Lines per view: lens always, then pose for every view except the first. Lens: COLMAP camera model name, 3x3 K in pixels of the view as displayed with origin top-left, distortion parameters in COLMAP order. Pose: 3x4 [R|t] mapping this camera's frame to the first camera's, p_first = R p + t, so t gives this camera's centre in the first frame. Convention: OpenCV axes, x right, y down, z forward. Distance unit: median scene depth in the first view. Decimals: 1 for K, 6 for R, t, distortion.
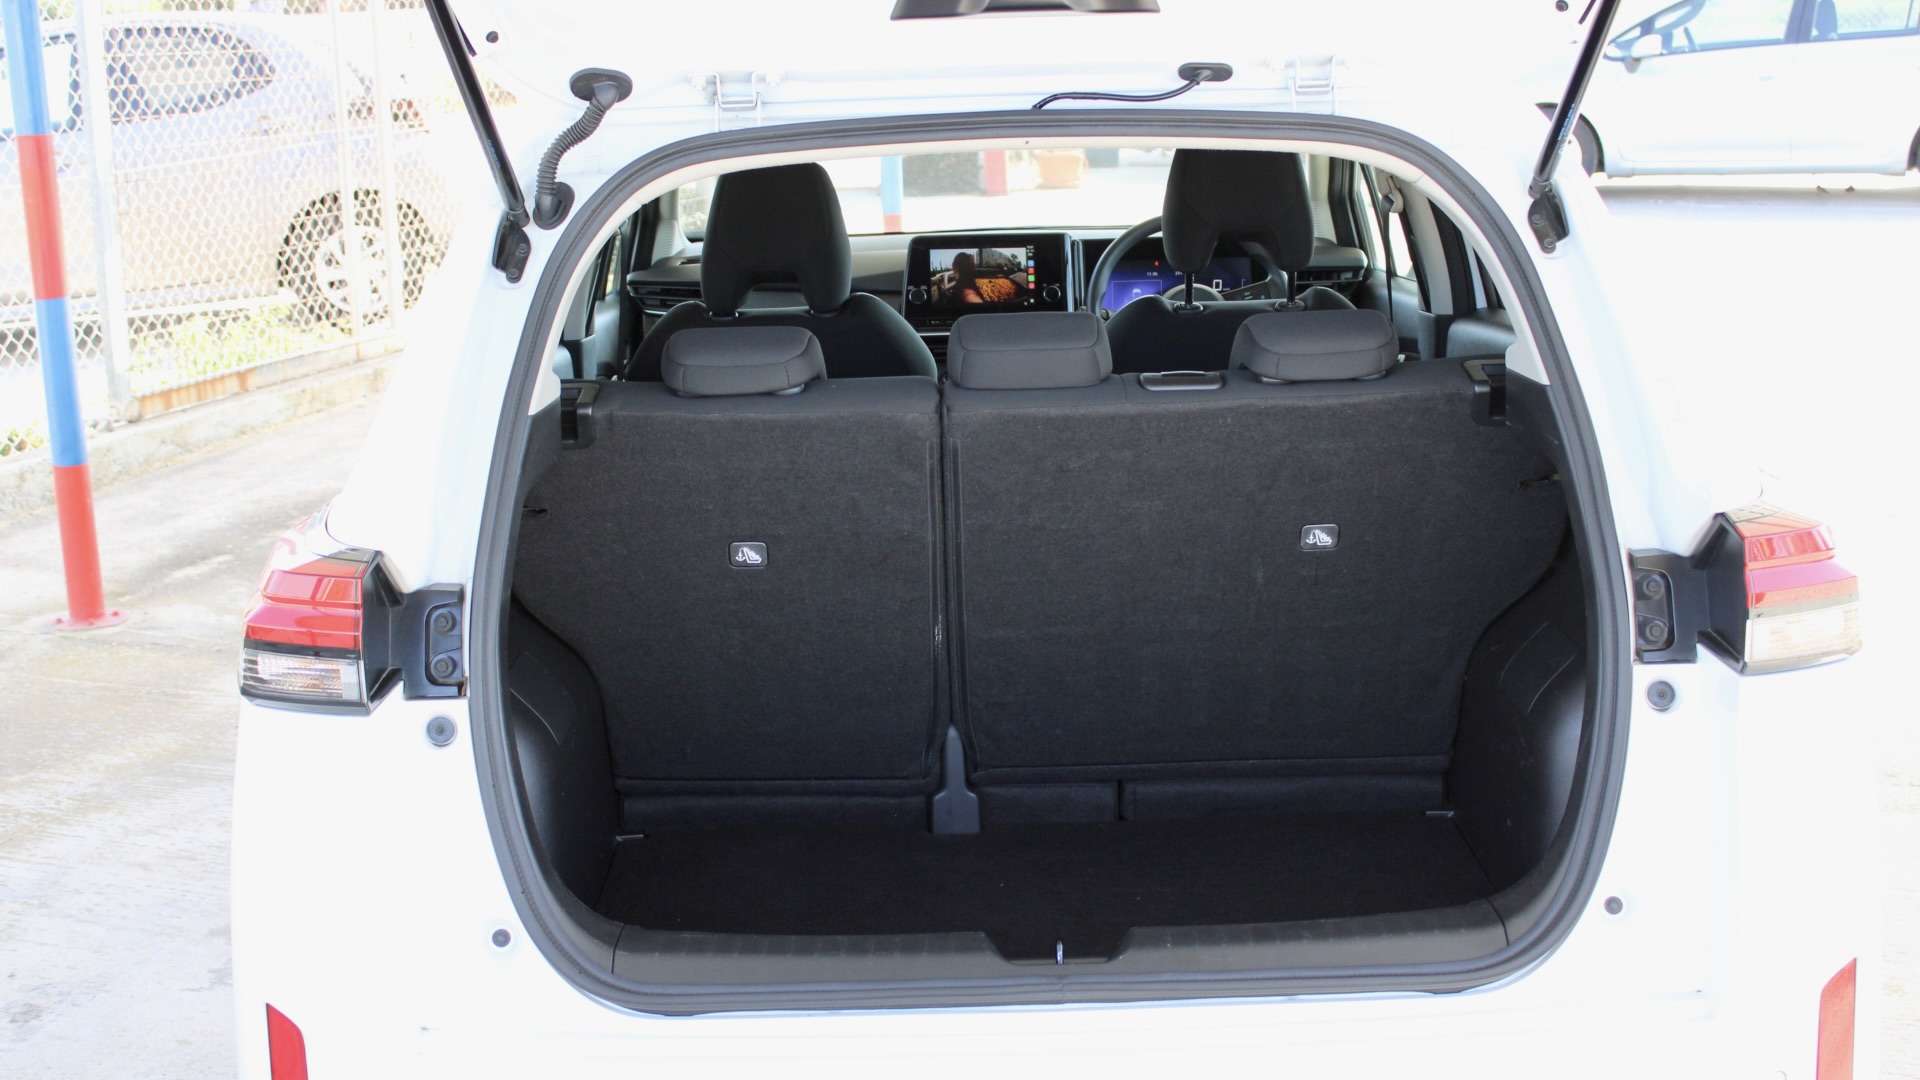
lens RADIAL K [[2544.6, 0, 960.1], [0, 2544.6, 589.1], [0, 0, 1]] dist [-0.110384, 0.001905]
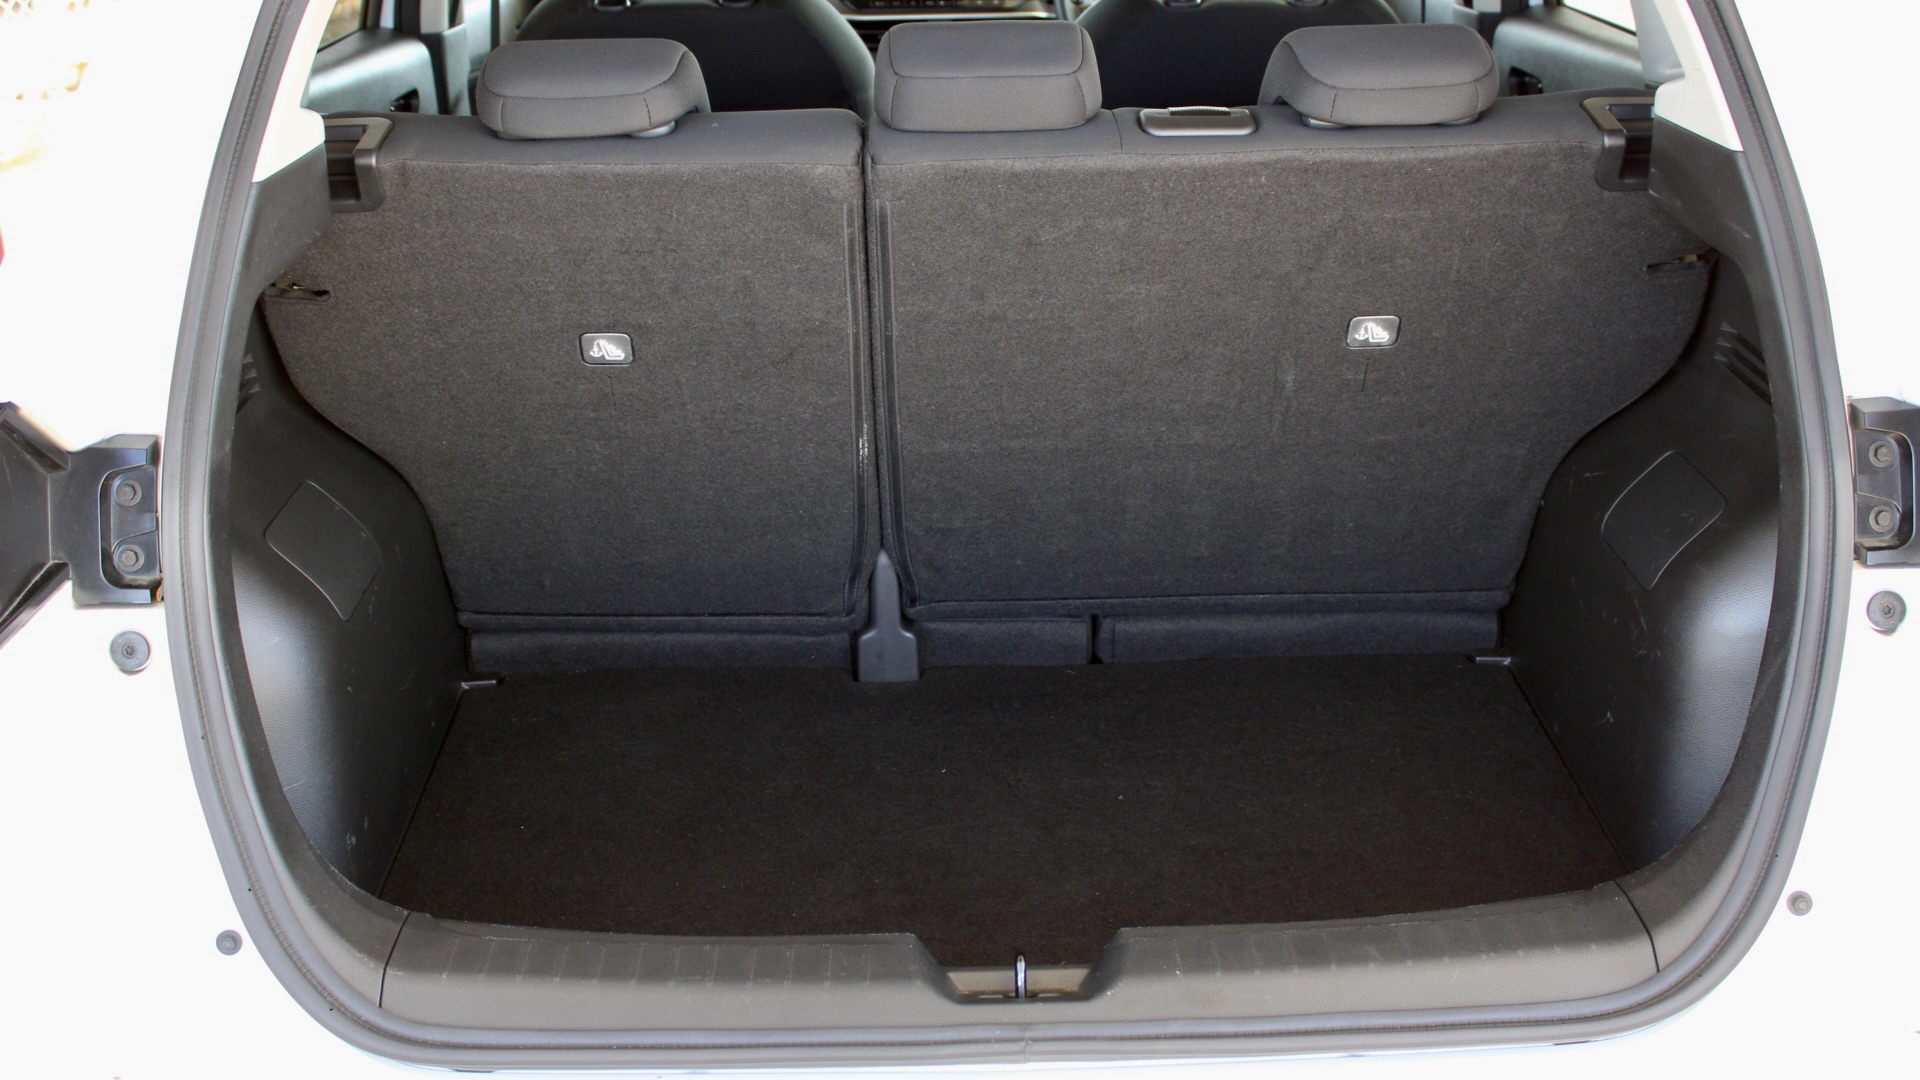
lens RADIAL K [[2110.5, 0, 956.4], [0, 2110.5, 541.2], [0, 0, 1]] dist [-0.126264, 0.169036]
pose [[0.999860, 0.006916, 0.015229, 0.010267], [-0.009300, 0.986663, 0.162513, -0.059989], [-0.013902, -0.162632, 0.986589, 0.389865]]
